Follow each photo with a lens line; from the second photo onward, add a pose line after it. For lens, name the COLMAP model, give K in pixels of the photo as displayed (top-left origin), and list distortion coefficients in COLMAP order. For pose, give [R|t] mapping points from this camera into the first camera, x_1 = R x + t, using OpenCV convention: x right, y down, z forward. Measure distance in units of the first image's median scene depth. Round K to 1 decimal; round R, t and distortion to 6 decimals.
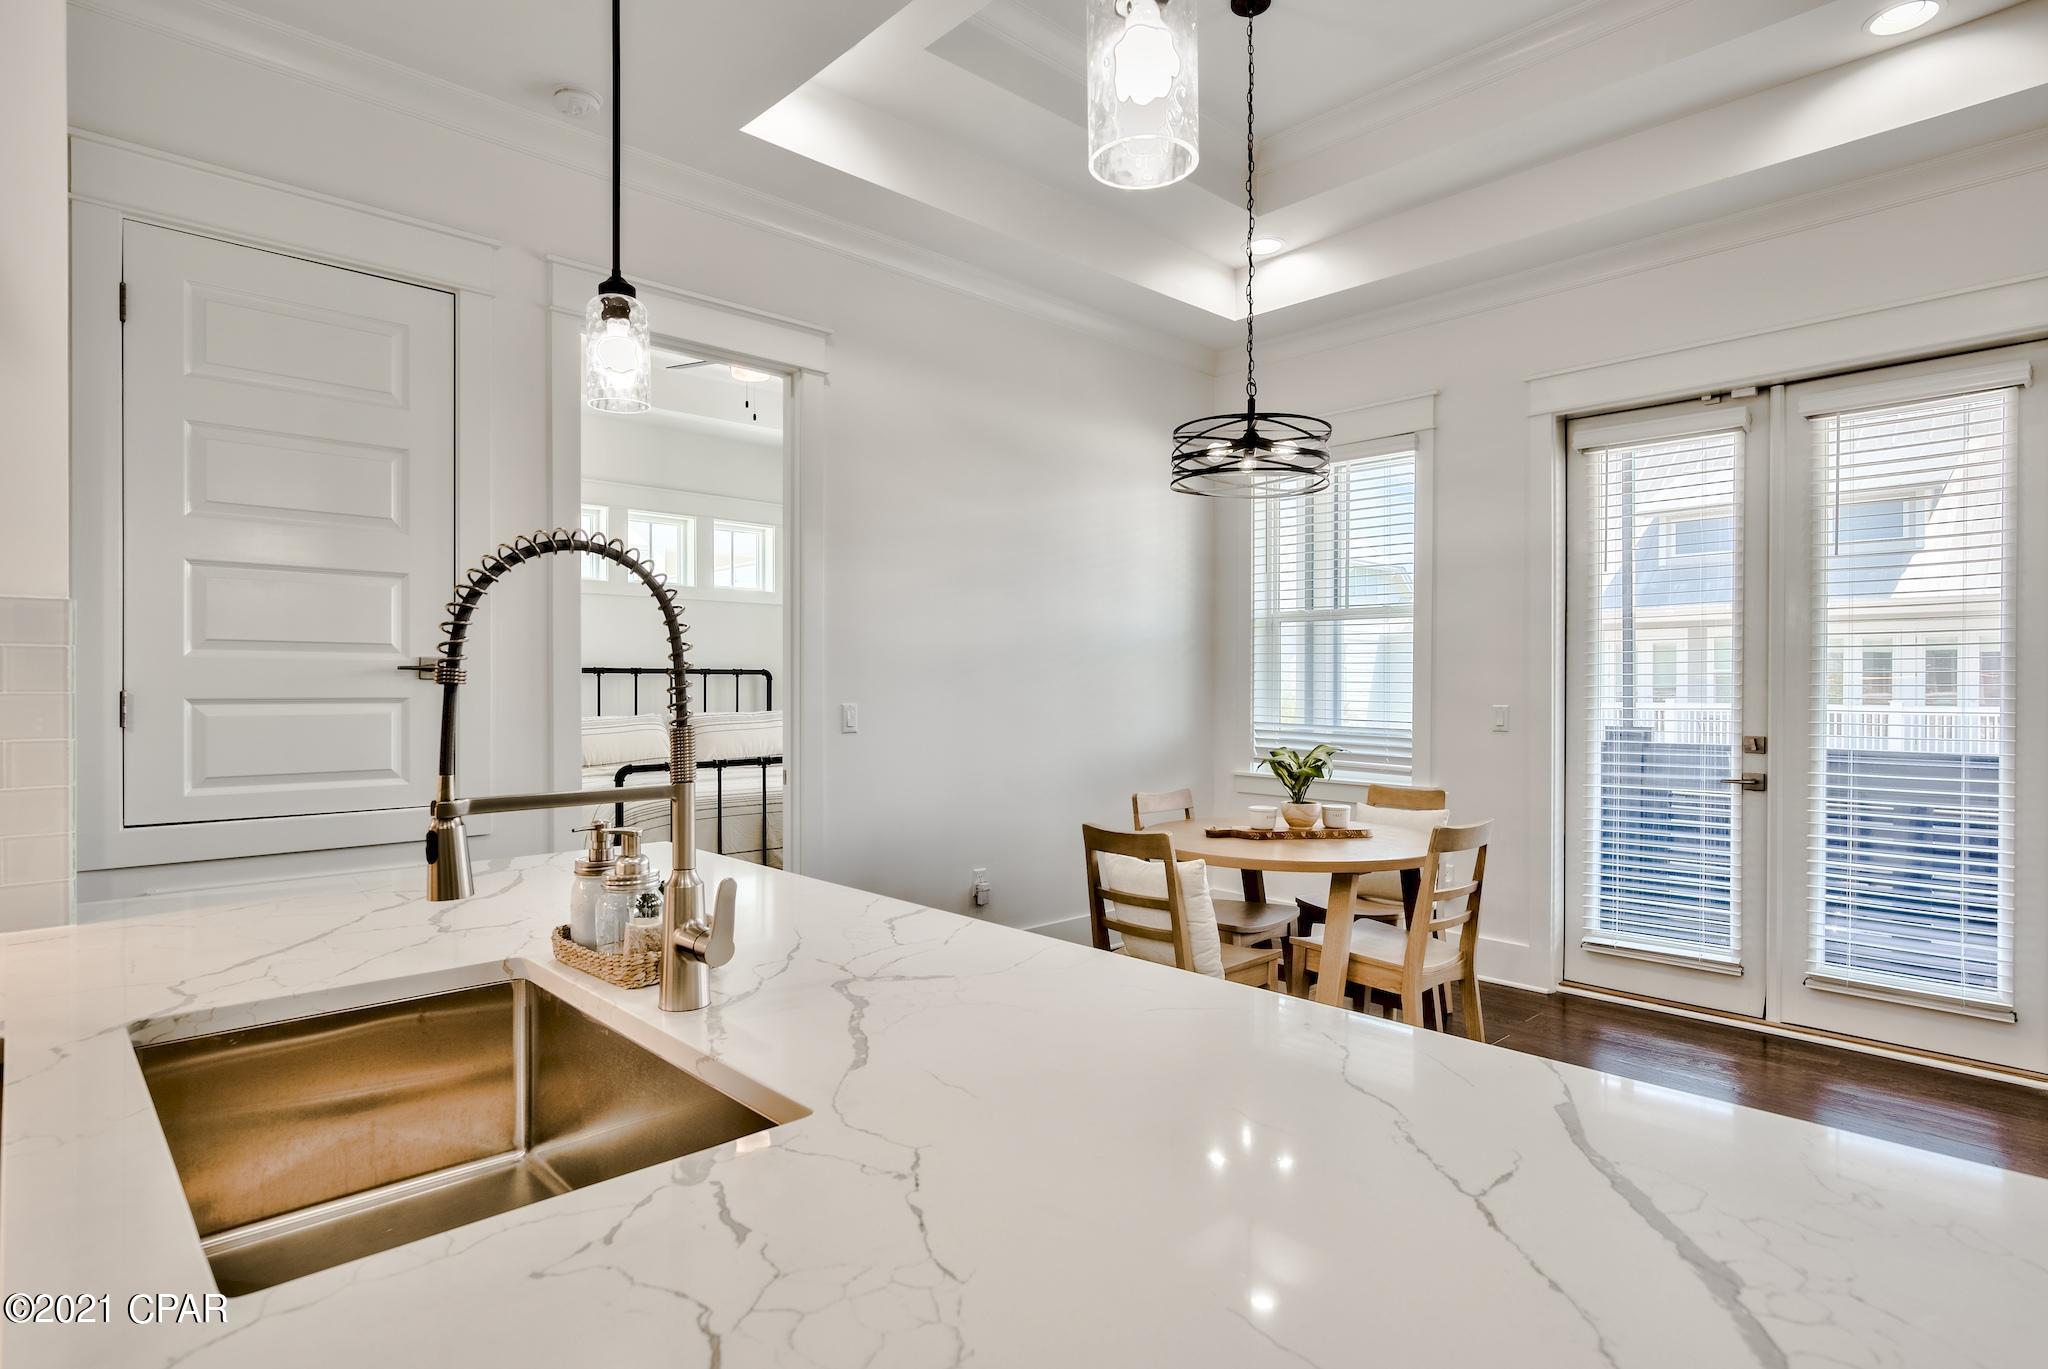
lens RADIAL K [[1074.5, 0, 1018.1], [0, 1074.5, 672.5], [0, 0, 1]] dist [-0.000277, 0.002185]
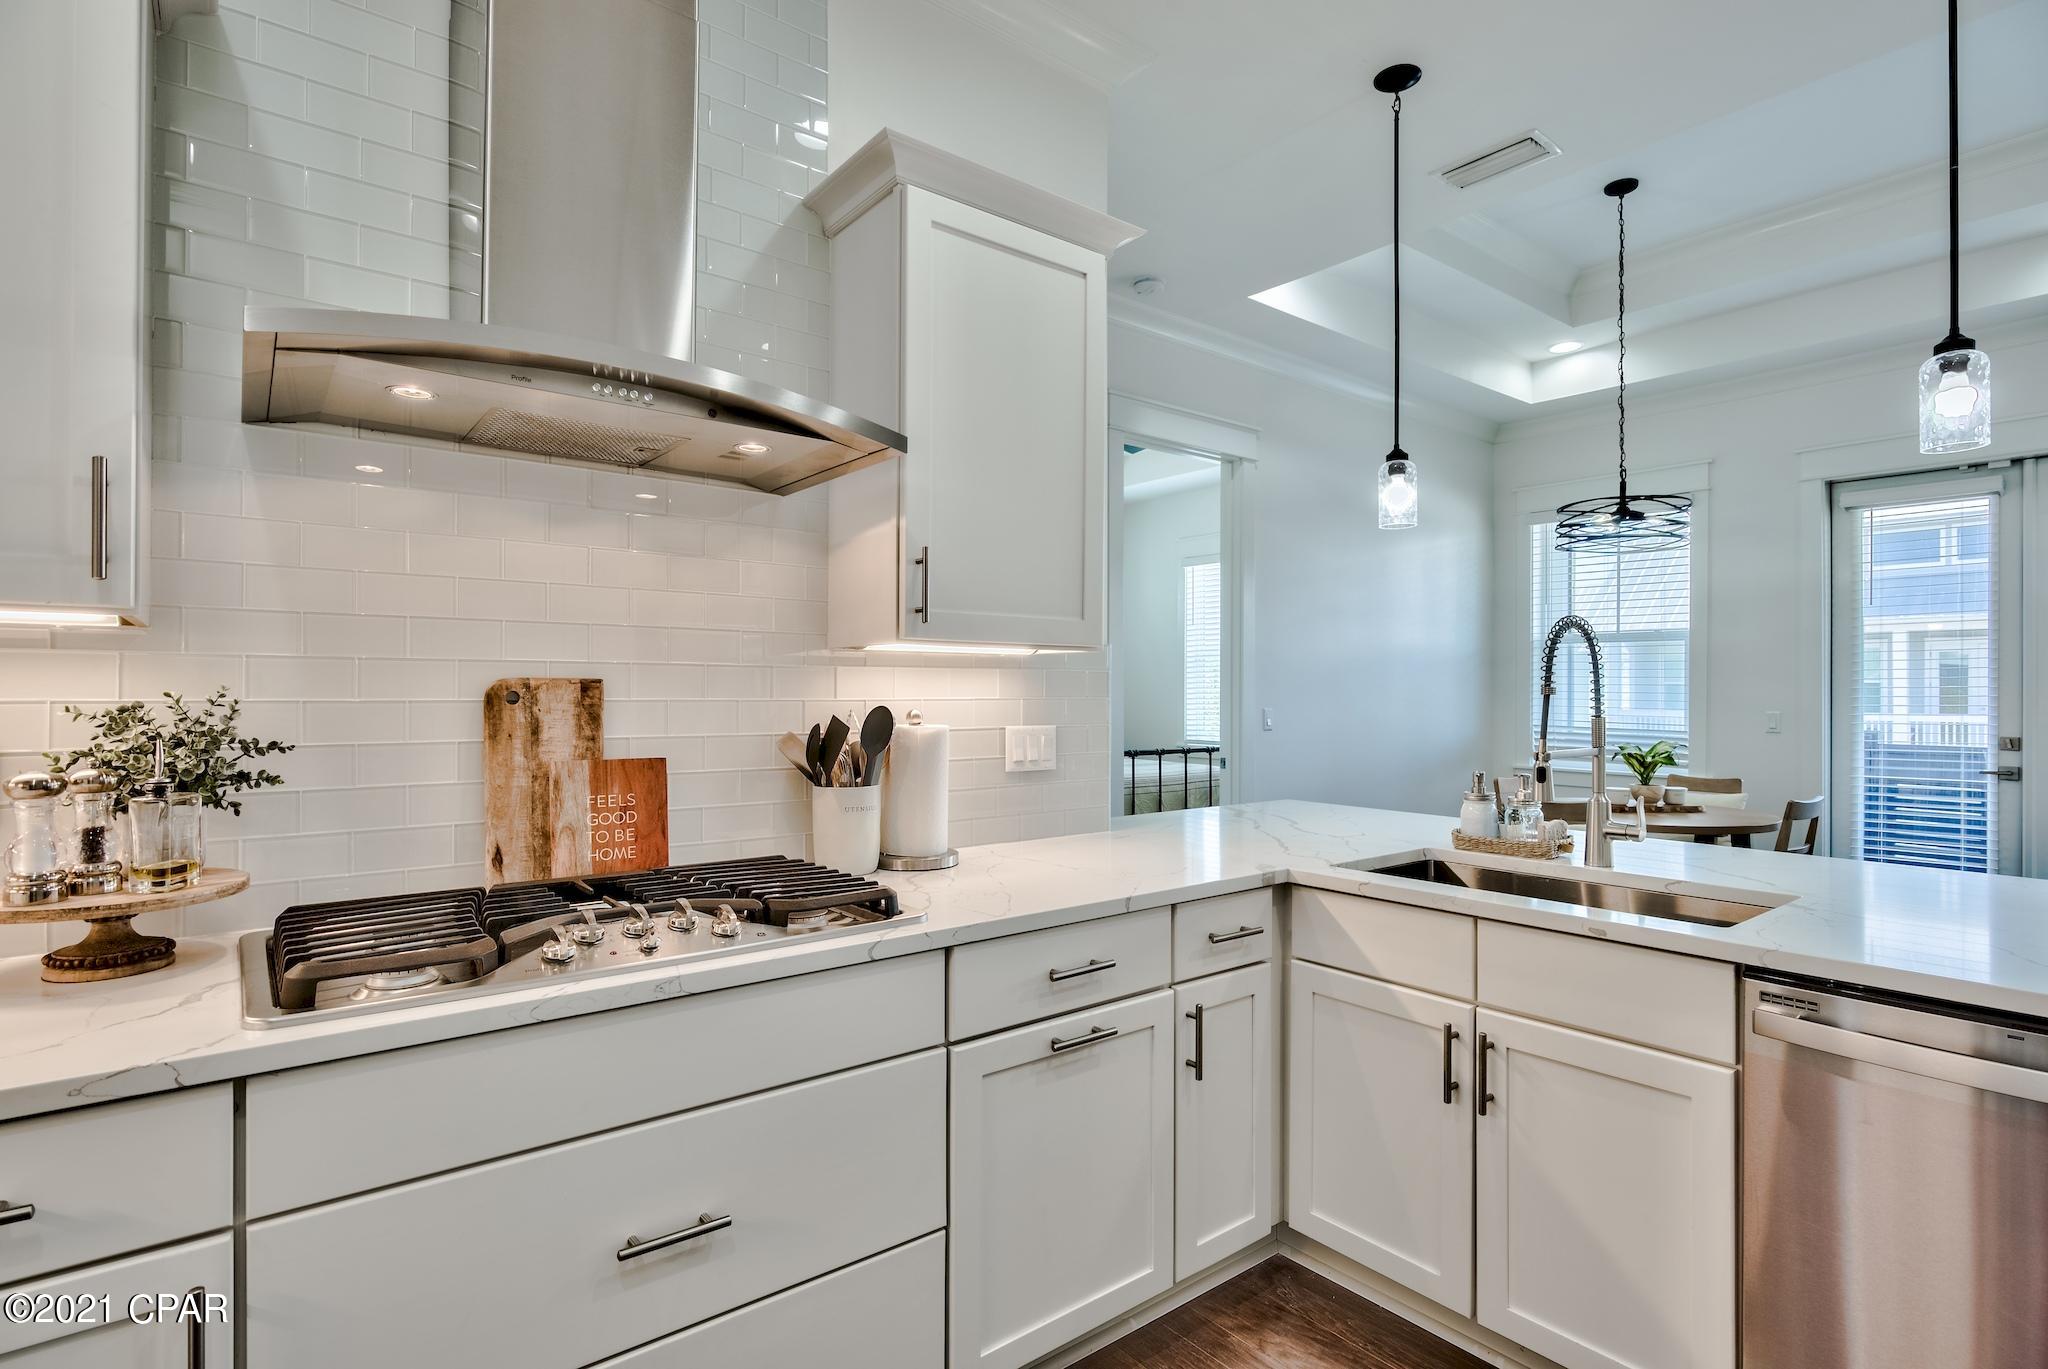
lens RADIAL K [[997.5, 0, 1017.7], [0, 997.5, 676.1], [0, 0, 1]] dist [-0.003110, 0.000763]
pose [[0.996265, 0.001327, -0.086335, -0.373910], [-0.001797, 0.999984, -0.005375, -0.003830], [0.086326, 0.005510, 0.996252, -0.263690]]
